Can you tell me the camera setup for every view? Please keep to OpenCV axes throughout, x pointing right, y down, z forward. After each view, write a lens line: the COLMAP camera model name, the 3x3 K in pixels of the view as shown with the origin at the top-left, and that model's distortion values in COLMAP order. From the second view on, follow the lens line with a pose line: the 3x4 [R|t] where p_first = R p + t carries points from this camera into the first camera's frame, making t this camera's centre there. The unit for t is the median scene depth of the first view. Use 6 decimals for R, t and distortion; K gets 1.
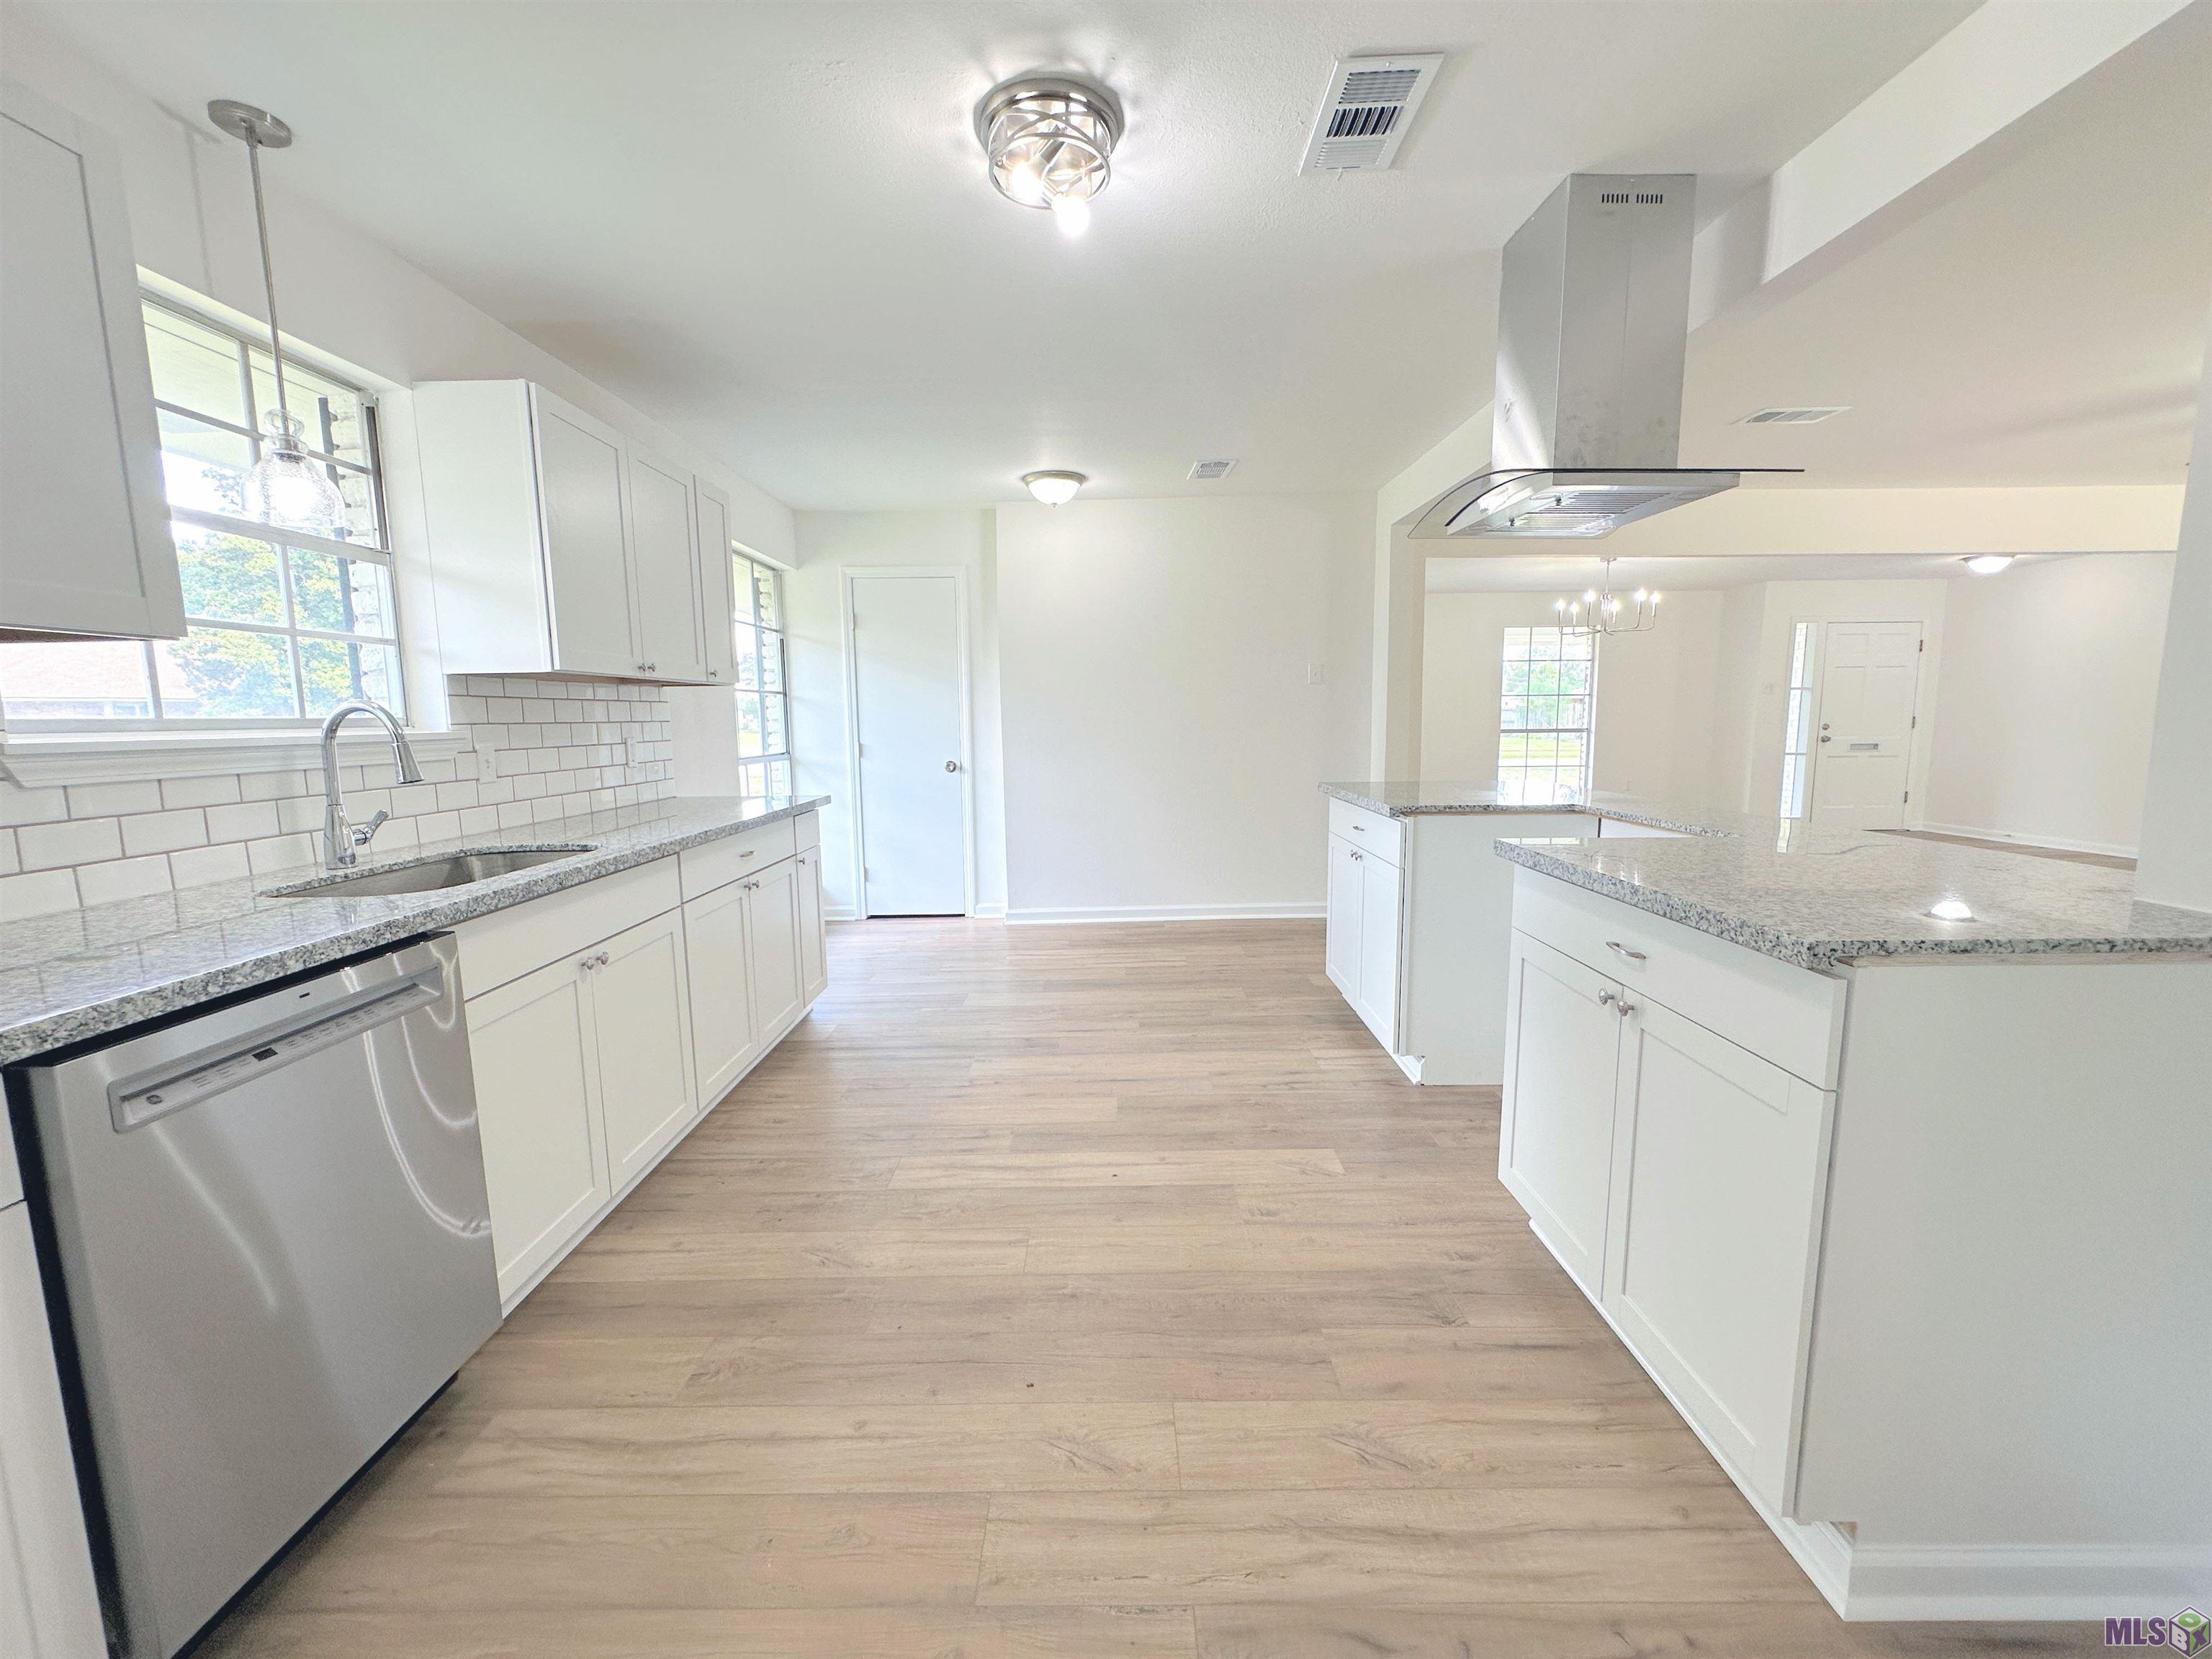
lens RADIAL K [[885.3, 0, 1105.0], [0, 885.3, 826.1], [0, 0, 1]] dist [-0.004668, 0.000968]
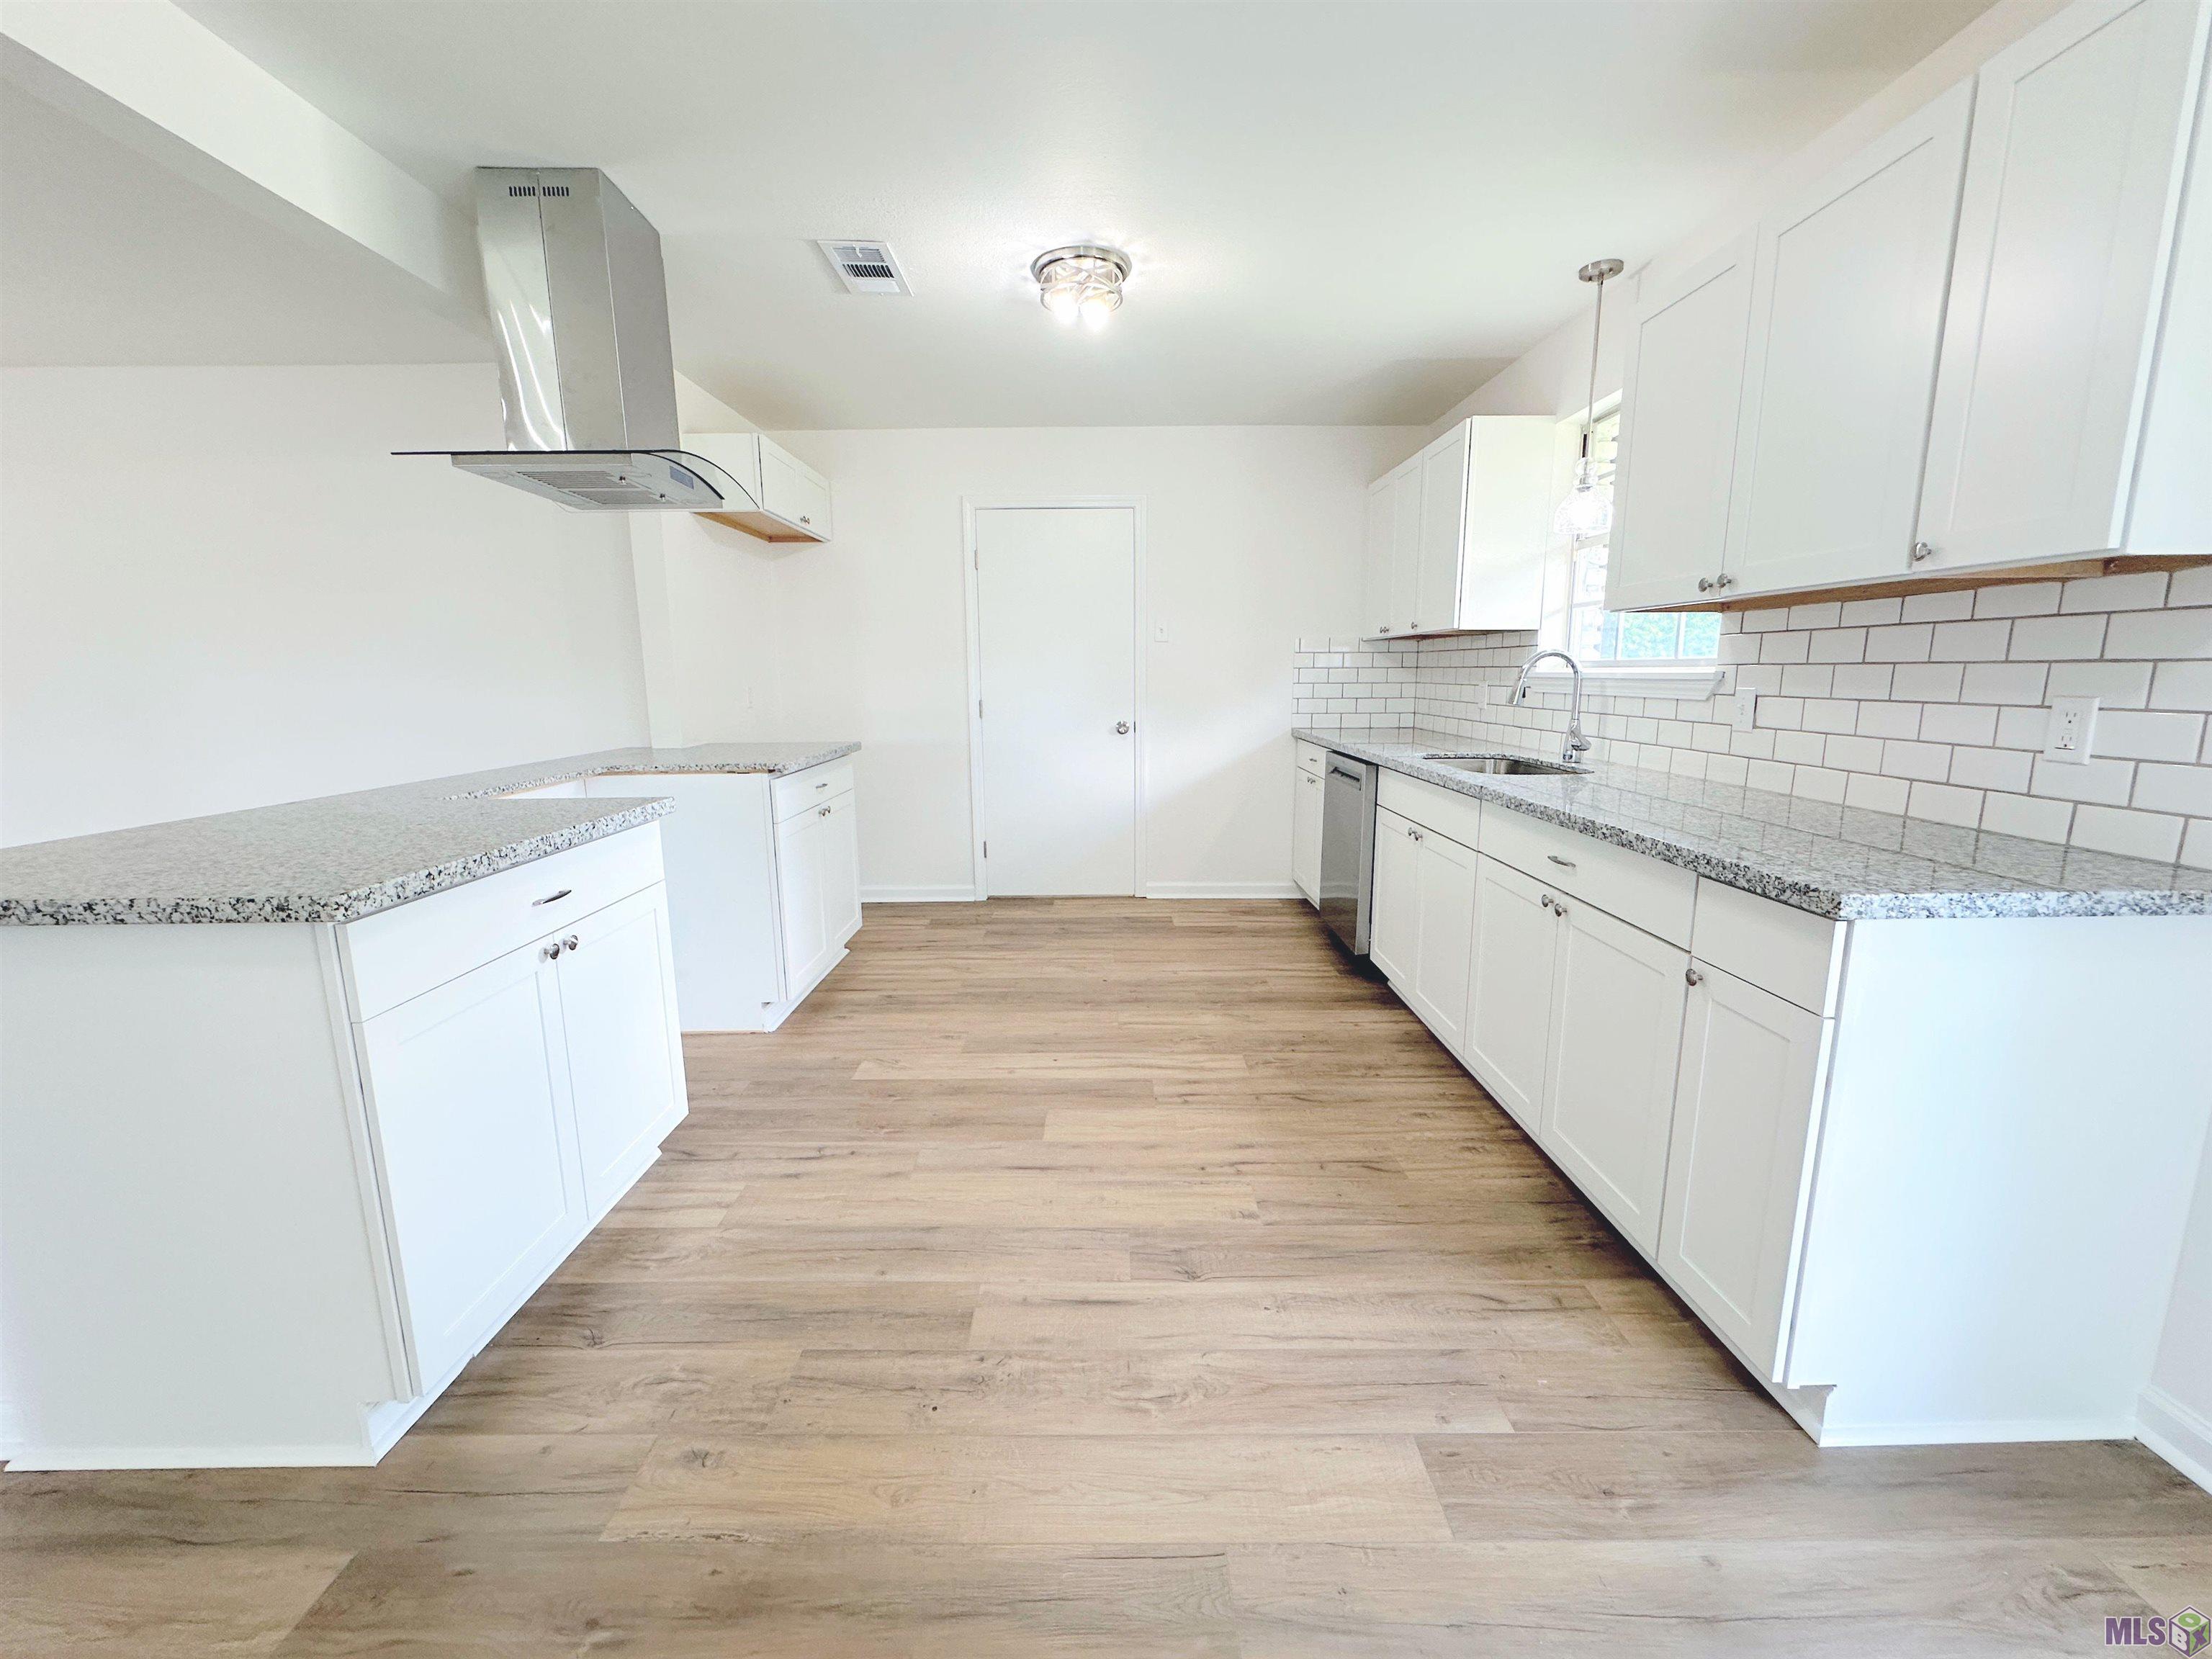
lens RADIAL K [[885.3, 0, 1105.0], [0, 885.3, 826.1], [0, 0, 1]] dist [-0.004668, 0.000968]
pose [[-0.999709, 0.022920, -0.007574, -0.050143], [0.019675, 0.955466, 0.294444, -0.241140], [0.013985, 0.294209, -0.955639, 1.938959]]
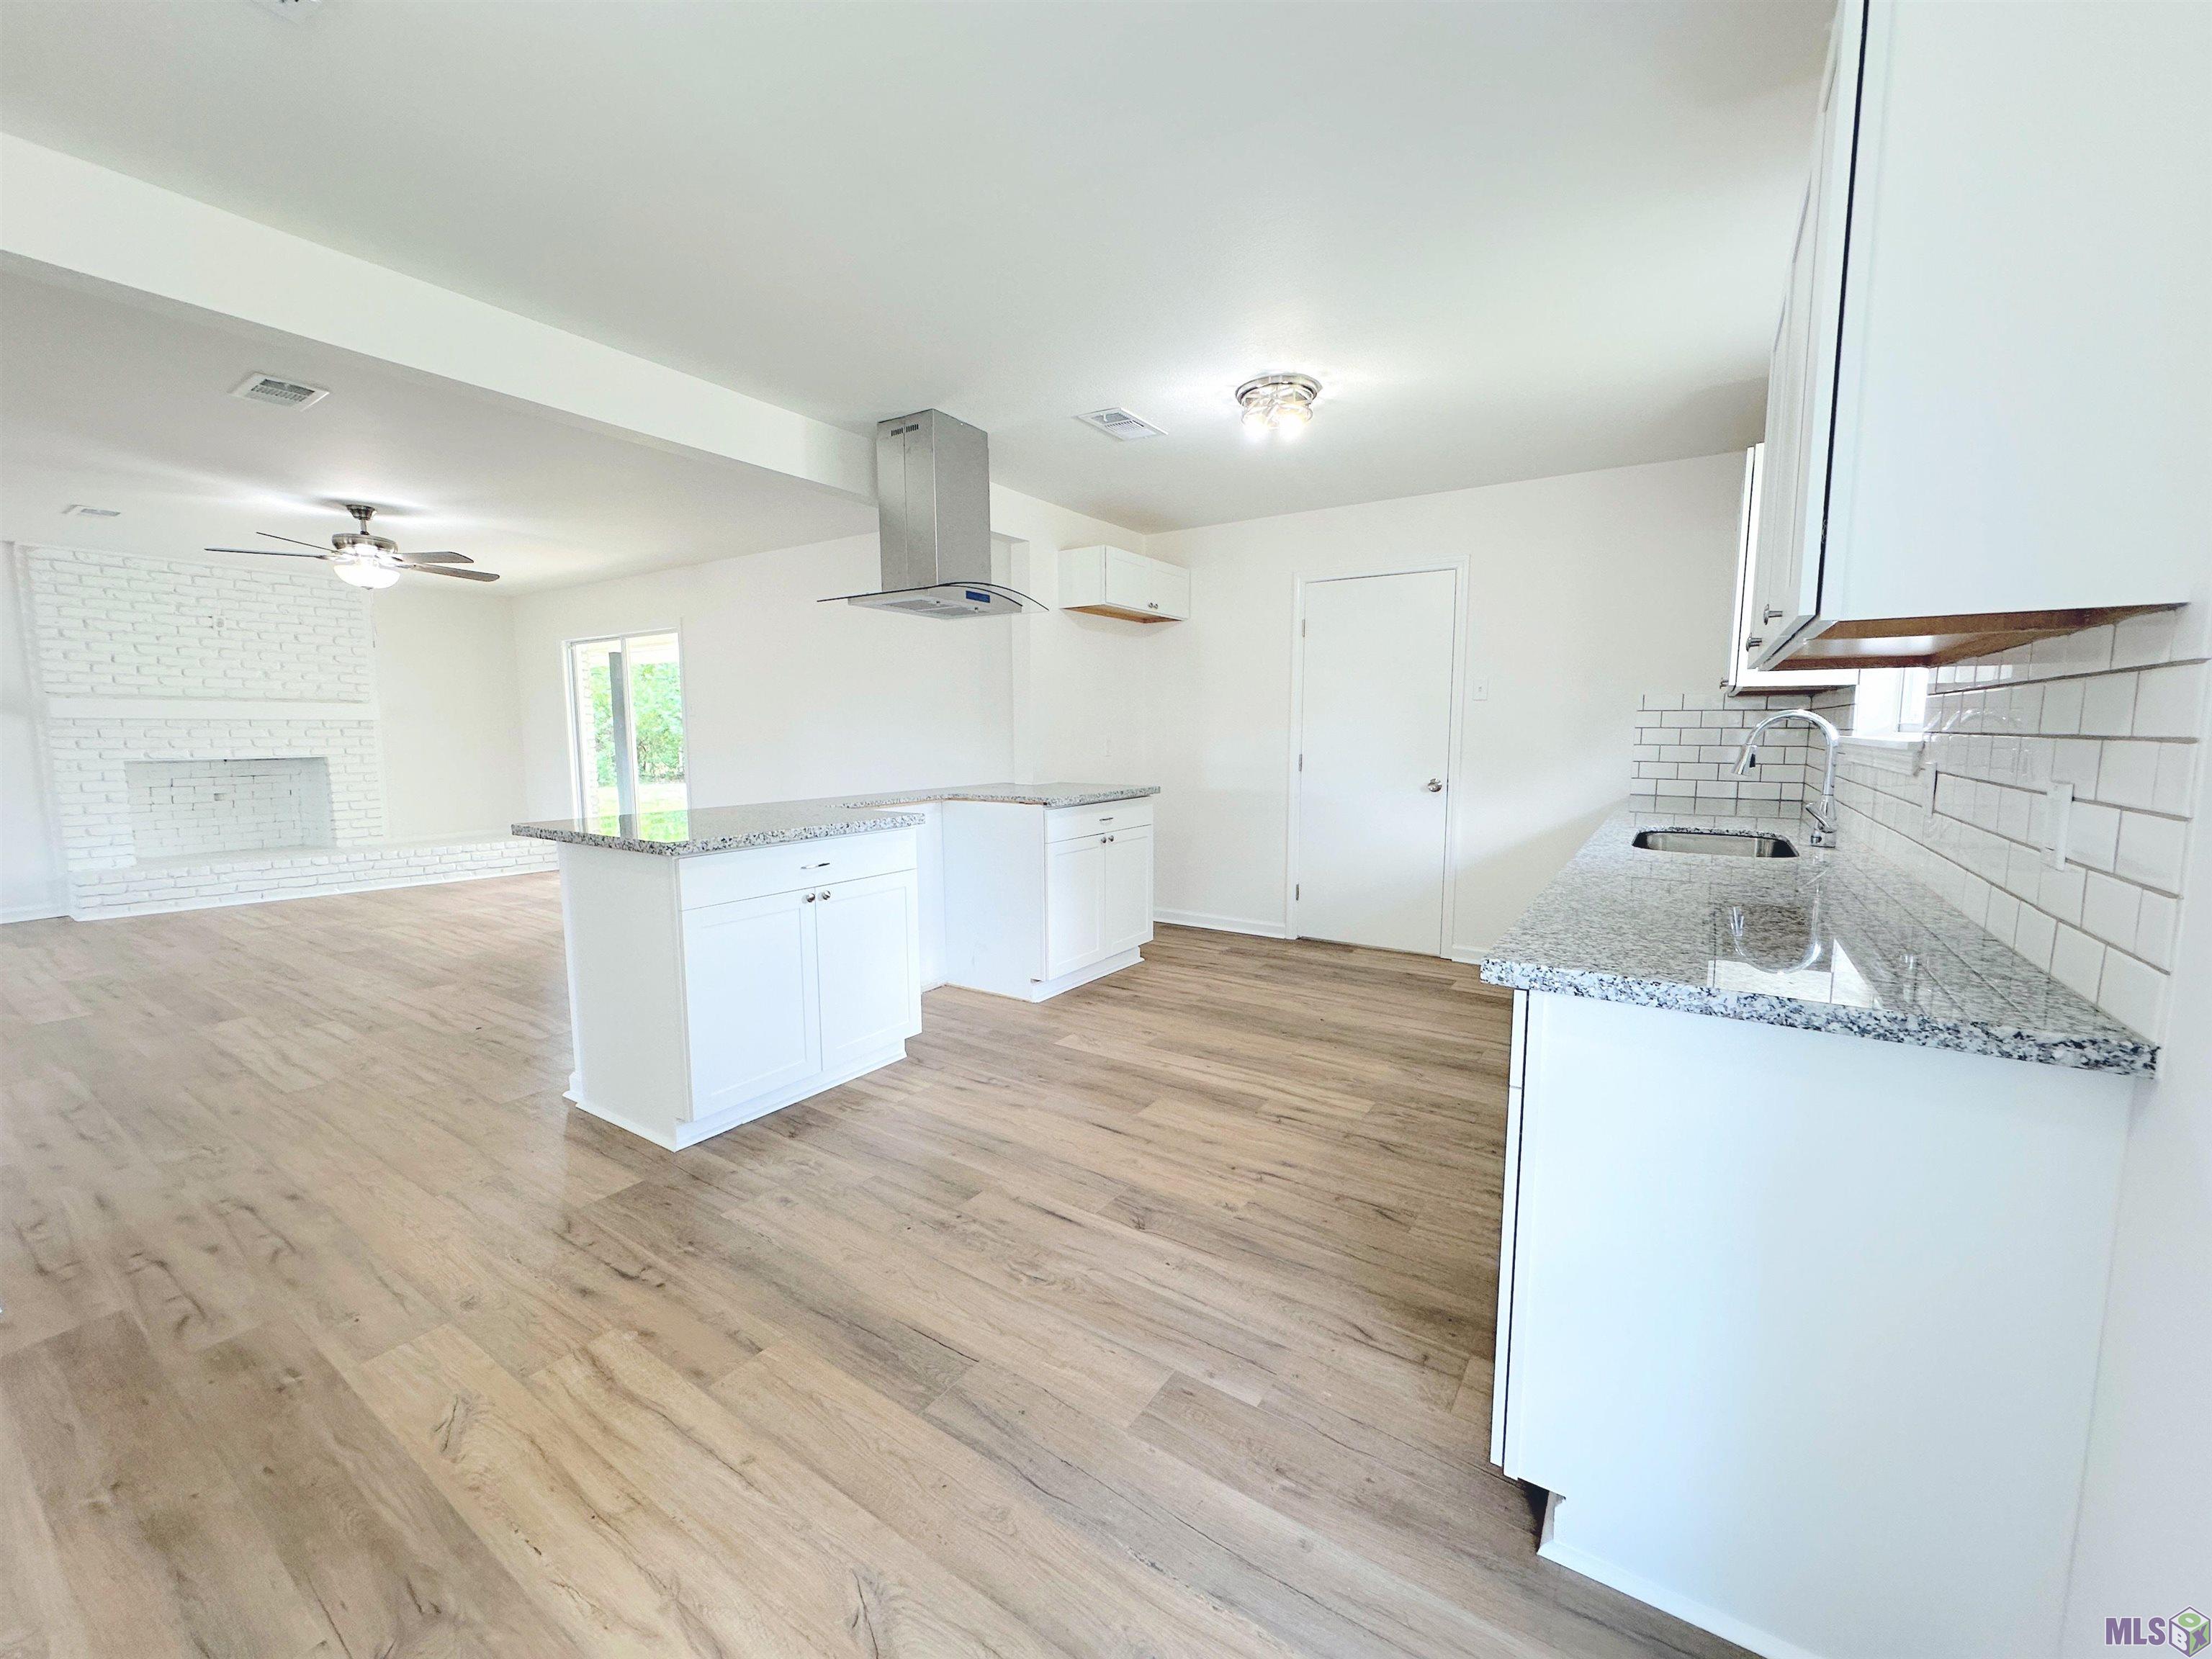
lens RADIAL K [[885.3, 0, 1105.0], [0, 885.3, 826.1], [0, 0, 1]] dist [-0.004668, 0.000968]
pose [[-0.835263, -0.046525, 0.547878, -0.556112], [0.082265, 0.974625, 0.208180, -0.251365], [-0.543661, 0.218956, -0.810241, 2.004076]]
